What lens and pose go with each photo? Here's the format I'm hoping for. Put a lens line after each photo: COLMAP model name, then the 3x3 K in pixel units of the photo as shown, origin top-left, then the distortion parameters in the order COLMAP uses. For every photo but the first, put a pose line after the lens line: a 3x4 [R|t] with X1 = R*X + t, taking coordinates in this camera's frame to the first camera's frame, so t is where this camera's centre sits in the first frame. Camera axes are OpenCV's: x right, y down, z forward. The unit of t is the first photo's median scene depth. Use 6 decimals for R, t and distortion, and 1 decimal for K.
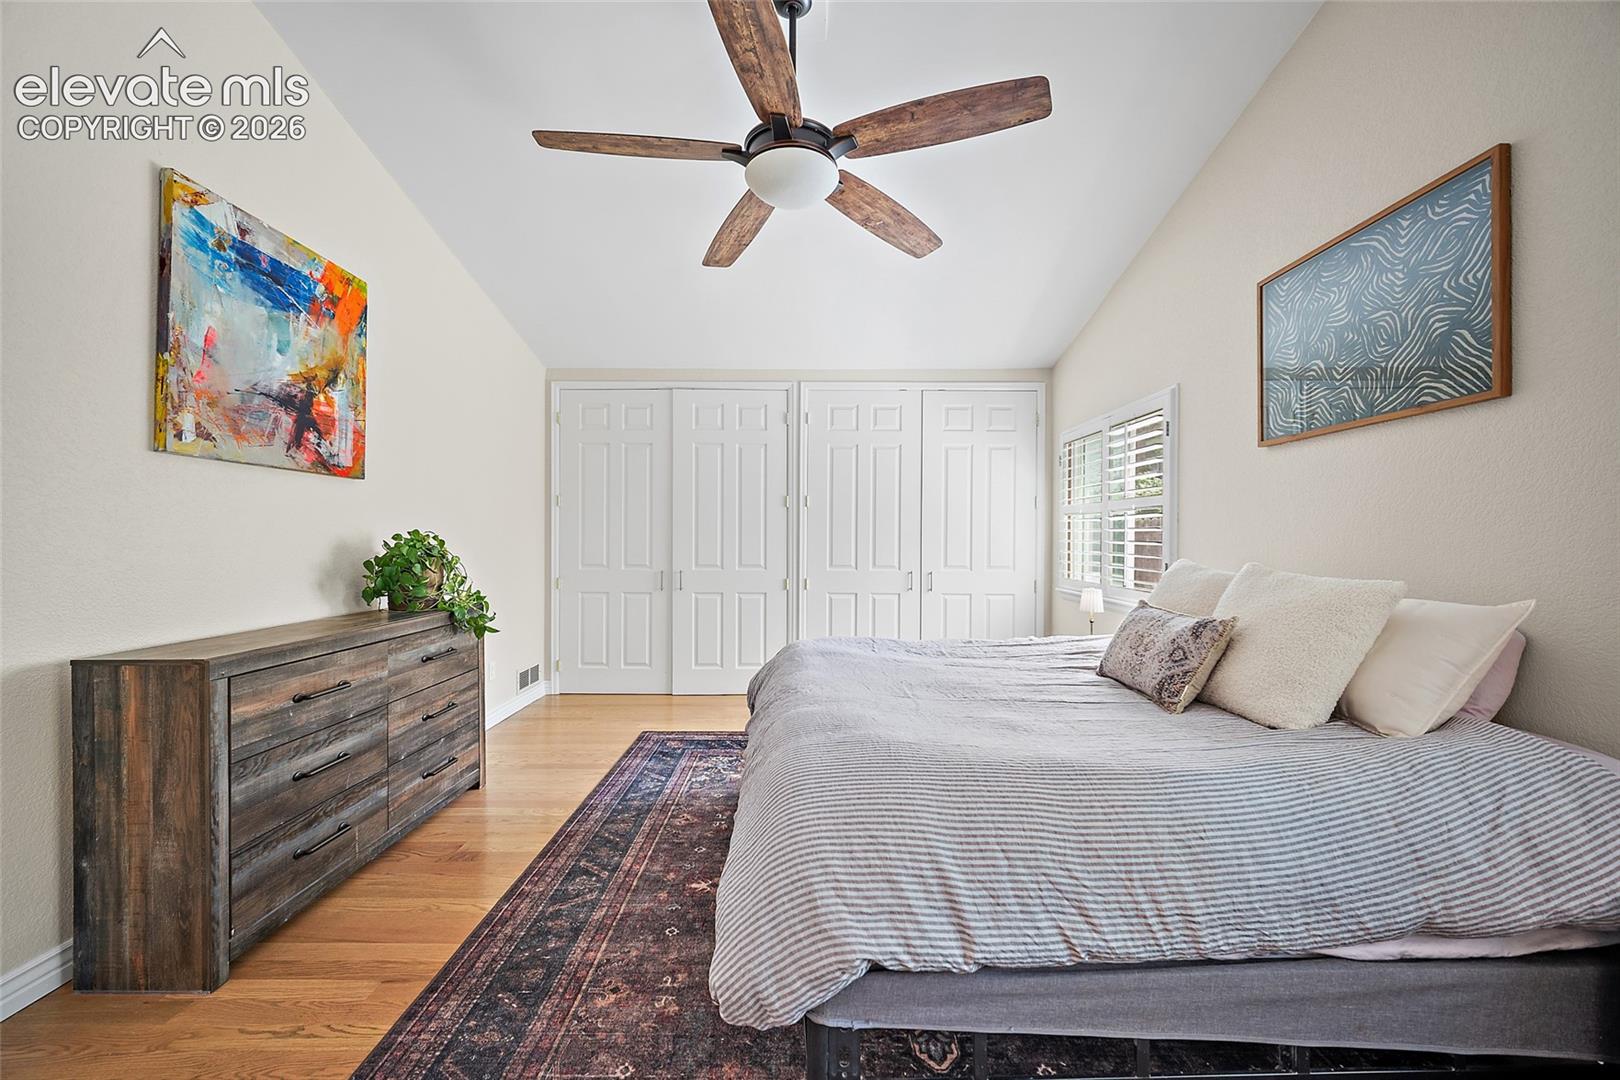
lens RADIAL K [[637.2, 0, 804.7], [0, 637.2, 538.8], [0, 0, 1]] dist [-0.002888, -0.000111]
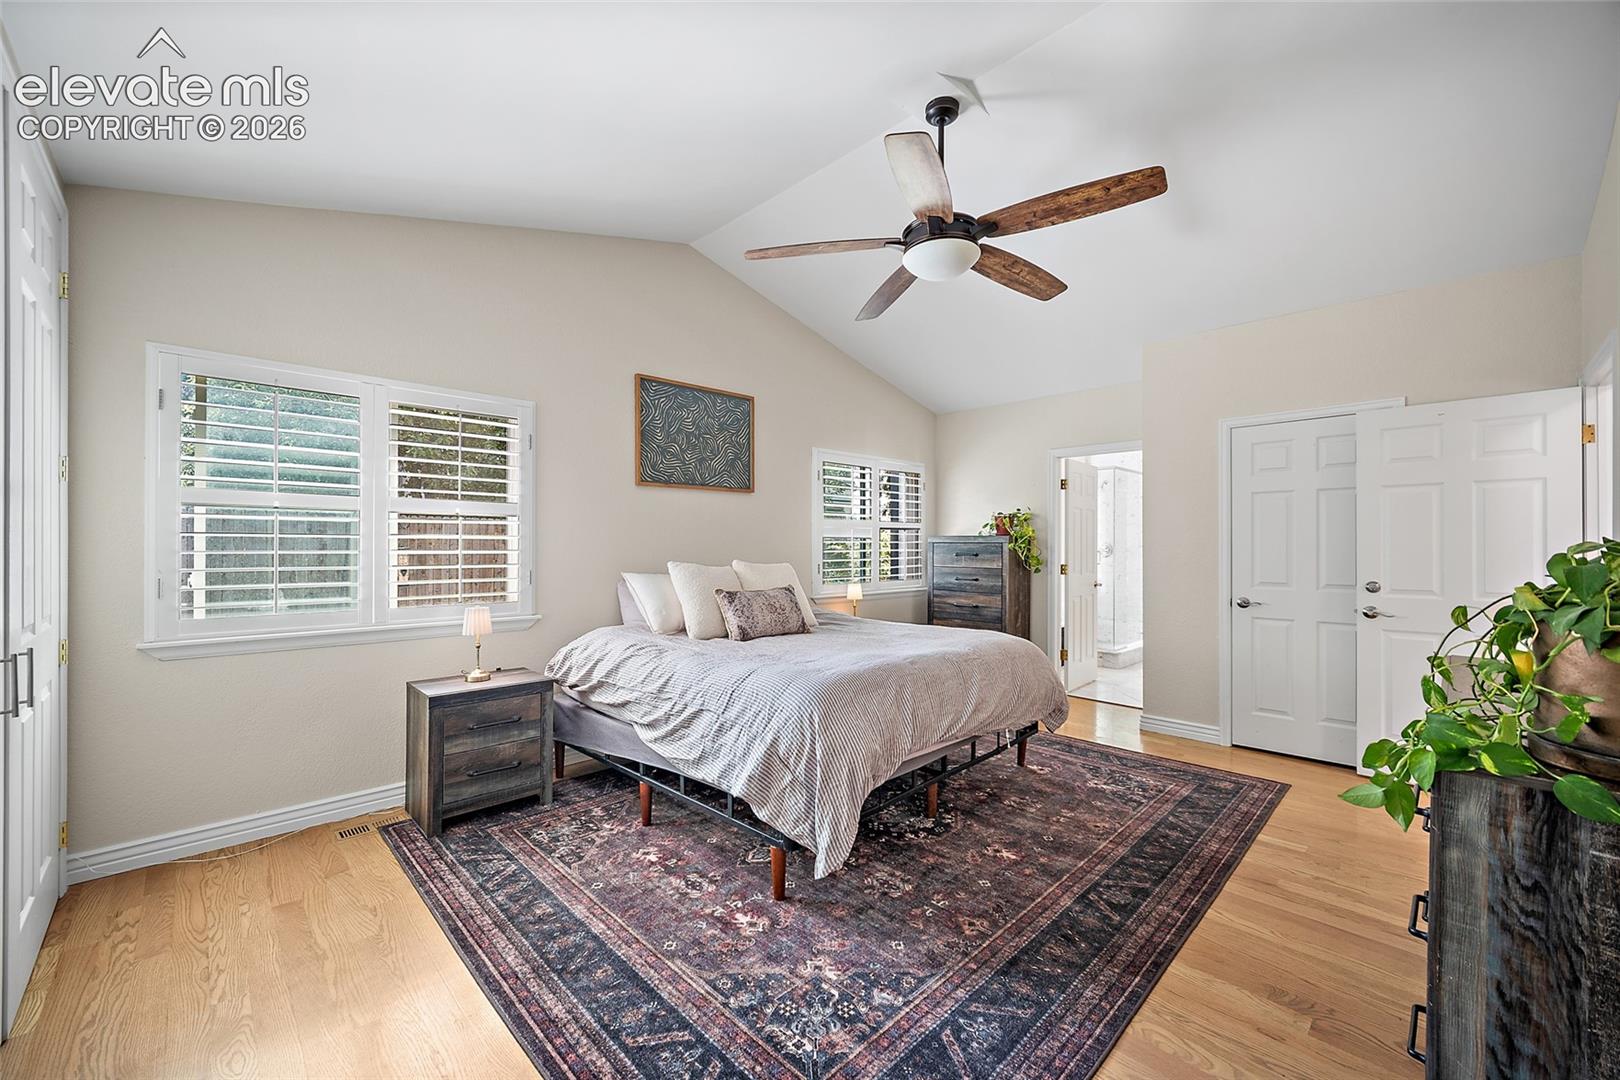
lens RADIAL K [[637.2, 0, 812.6], [0, 637.2, 542.9], [0, 0, 1]] dist [-0.002888, -0.000111]
pose [[-0.708529, 0.000048, 0.705682, -0.551661], [0.000855, 0.999999, 0.000791, -0.008135], [-0.705681, 0.001164, -0.708528, 1.577469]]
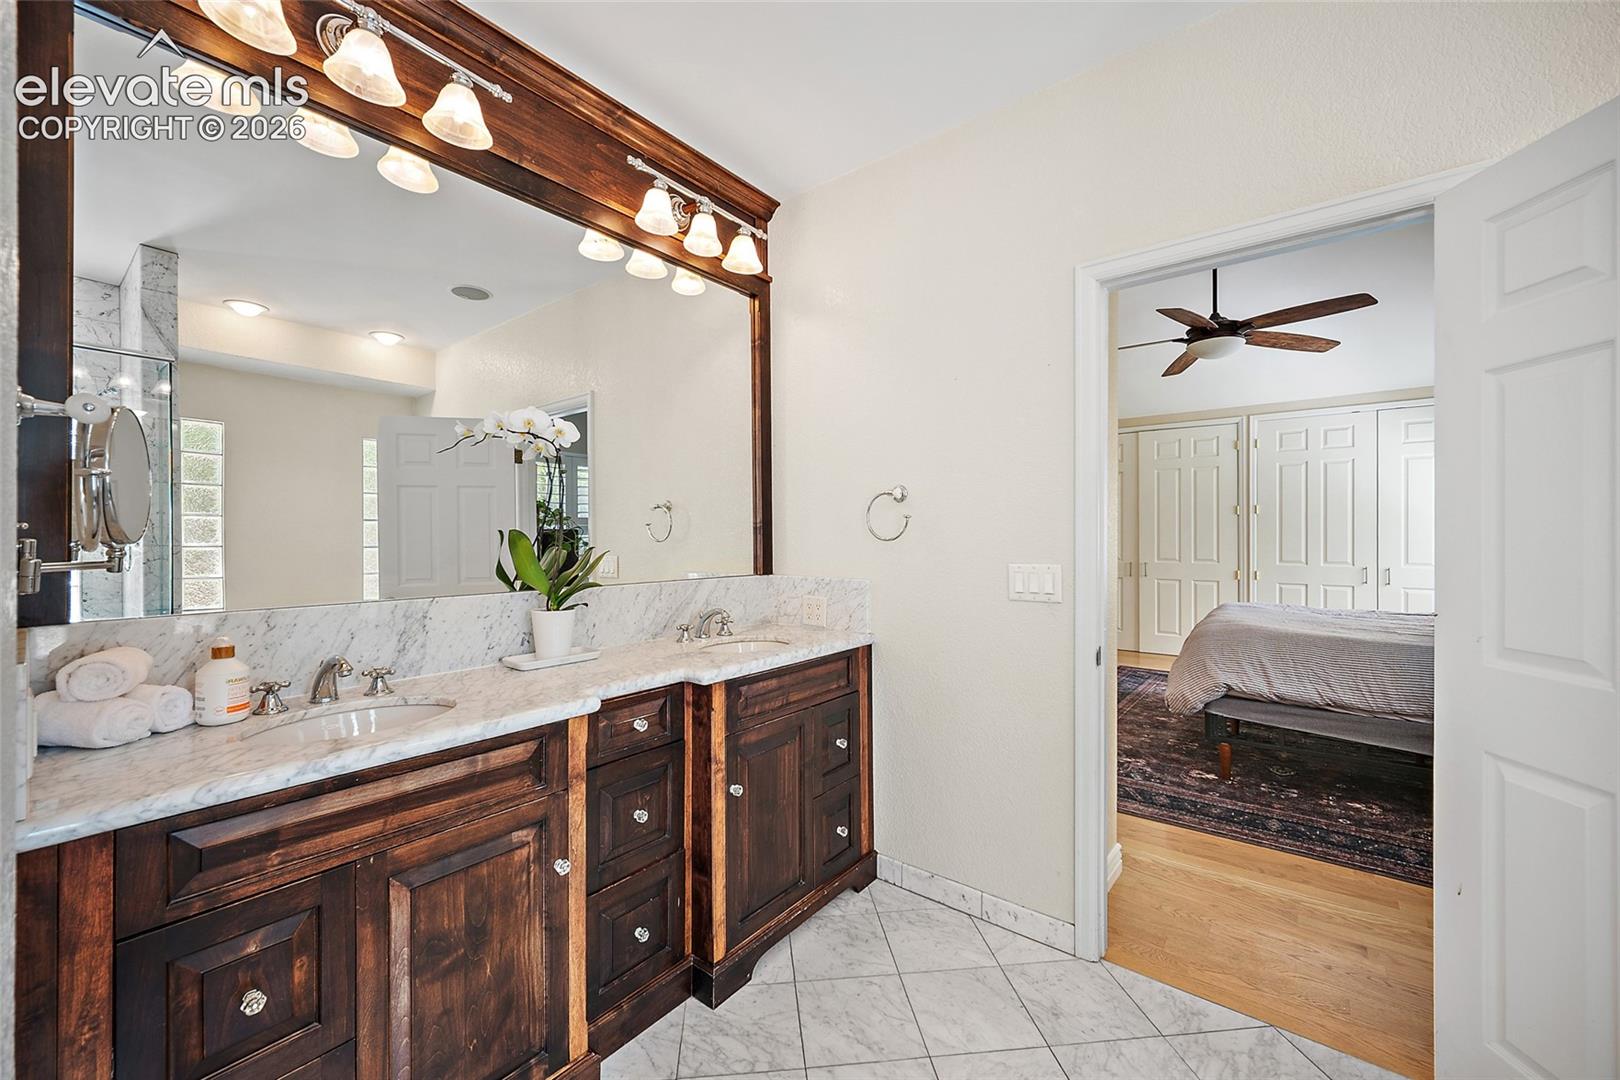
lens RADIAL K [[637.2, 0, 813.6], [0, 637.2, 537.6], [0, 0, 1]] dist [-0.002888, -0.000111]
pose [[0.787706, -0.002596, -0.616046, 0.152286], [0.000942, 0.999995, -0.003008, -0.000049], [0.616051, 0.001789, 0.787704, -0.913649]]
